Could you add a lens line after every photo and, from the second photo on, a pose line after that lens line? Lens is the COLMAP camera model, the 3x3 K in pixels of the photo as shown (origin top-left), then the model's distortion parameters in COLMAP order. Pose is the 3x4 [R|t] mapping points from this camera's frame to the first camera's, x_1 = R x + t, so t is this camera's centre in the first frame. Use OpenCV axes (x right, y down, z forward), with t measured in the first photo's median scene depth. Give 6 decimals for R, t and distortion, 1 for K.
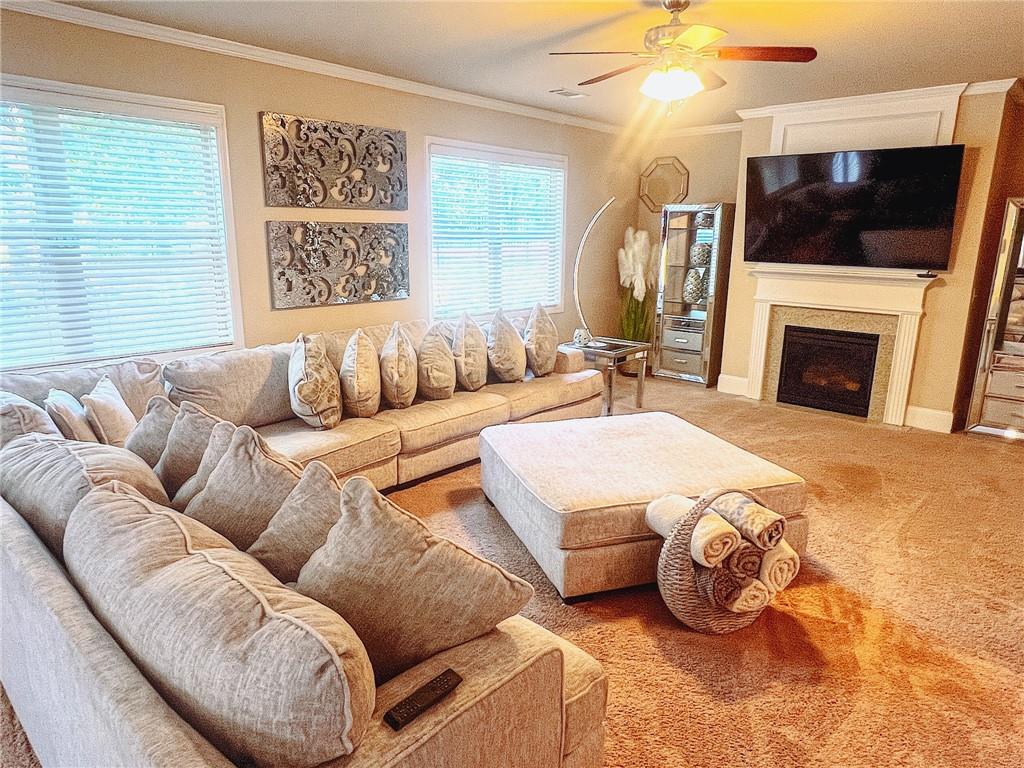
lens RADIAL K [[641.4, 0, 509.6], [0, 641.4, 380.5], [0, 0, 1]] dist [-0.010730, -0.000755]
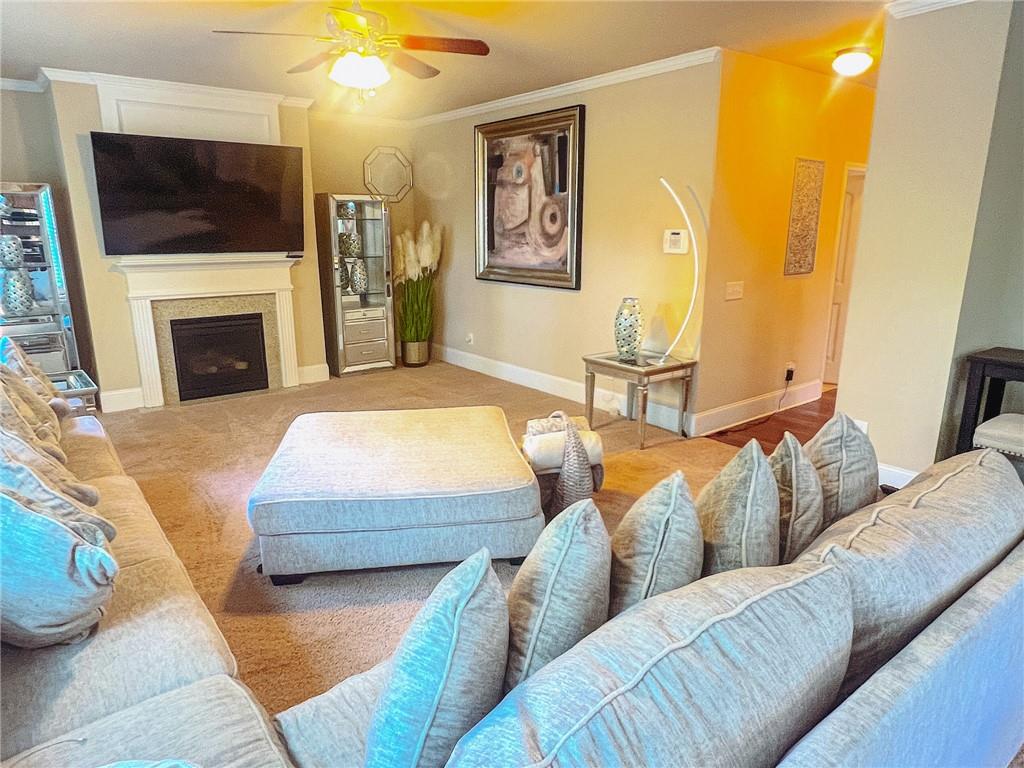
lens RADIAL K [[641.4, 0, 512.7], [0, 641.4, 388.7], [0, 0, 1]] dist [-0.010730, -0.000755]
pose [[0.157097, -0.254544, 0.954216, -0.456672], [0.220334, 0.950893, 0.217382, -0.093825], [-0.962691, 0.176097, 0.205467, 0.384176]]
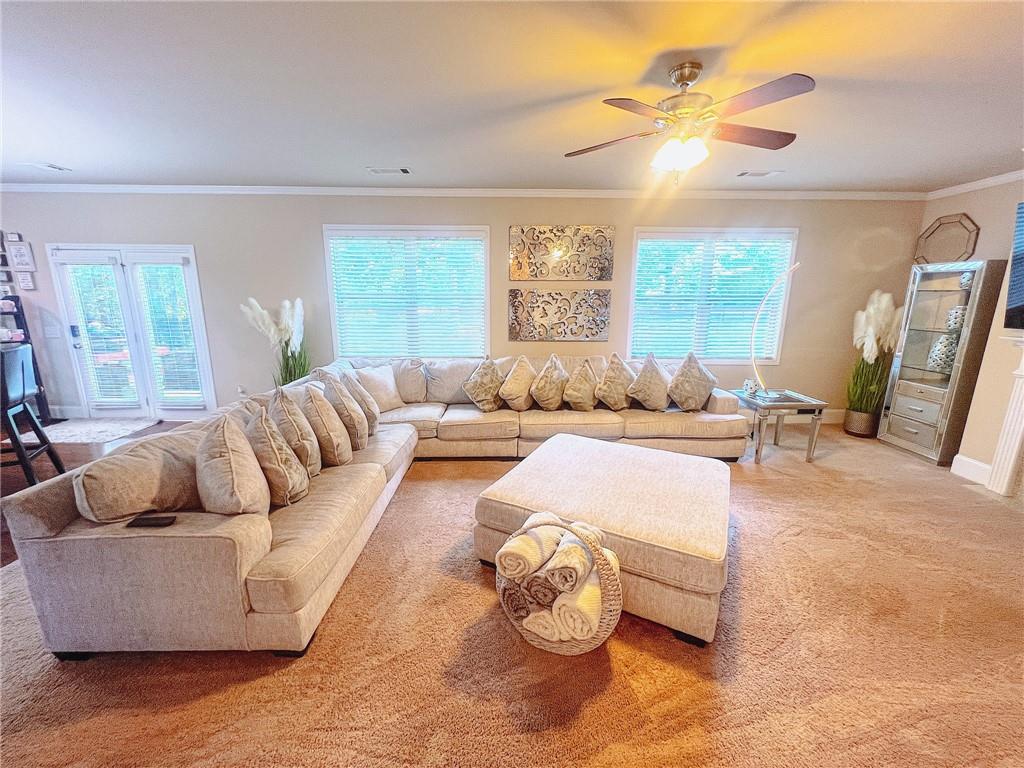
lens RADIAL K [[406.9, 0, 511.9], [0, 406.9, 384.7], [0, 0, 1]] dist [-0.000811, 0.000160]
pose [[0.691989, 0.146756, -0.706833, 0.350184], [-0.160673, 0.985869, 0.047393, -0.039219], [0.703800, 0.080774, 0.705791, 0.203493]]
